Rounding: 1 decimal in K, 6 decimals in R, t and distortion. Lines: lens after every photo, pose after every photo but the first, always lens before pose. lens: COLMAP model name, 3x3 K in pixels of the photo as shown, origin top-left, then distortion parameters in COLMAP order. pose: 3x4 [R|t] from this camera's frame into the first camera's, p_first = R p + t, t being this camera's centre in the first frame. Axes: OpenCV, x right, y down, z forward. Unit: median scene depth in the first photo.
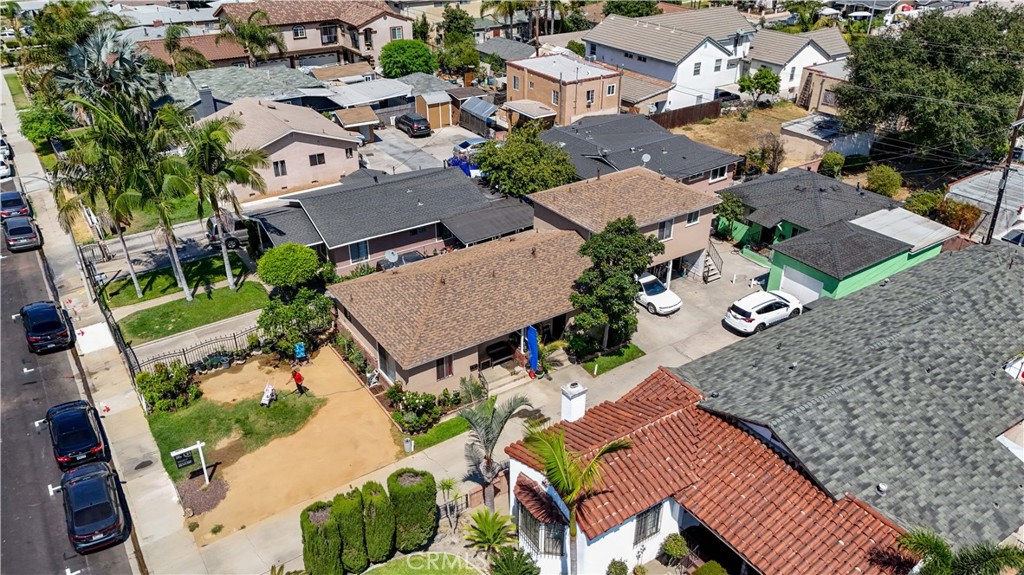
lens RADIAL K [[756.3, 0, 515.1], [0, 756.3, 284.9], [0, 0, 1]] dist [0.072784, -0.076691]
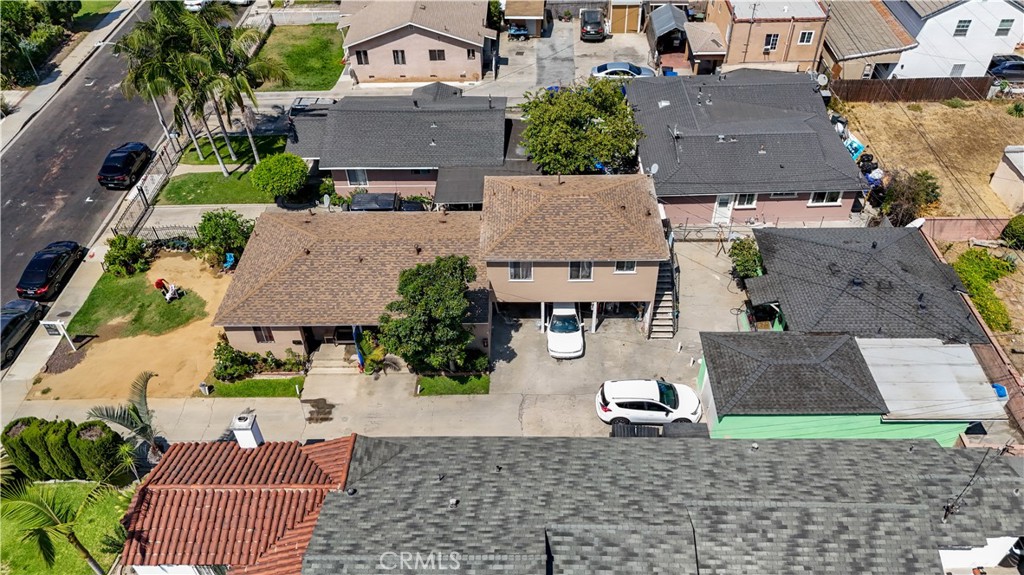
lens RADIAL K [[756.3, 0, 515.1], [0, 756.3, 284.9], [0, 0, 1]] dist [0.072784, -0.076691]
pose [[0.819239, 0.367041, -0.440600, 0.420272], [-0.252621, 0.920753, 0.297315, -0.236359], [0.514811, -0.132267, 0.847039, 0.190258]]
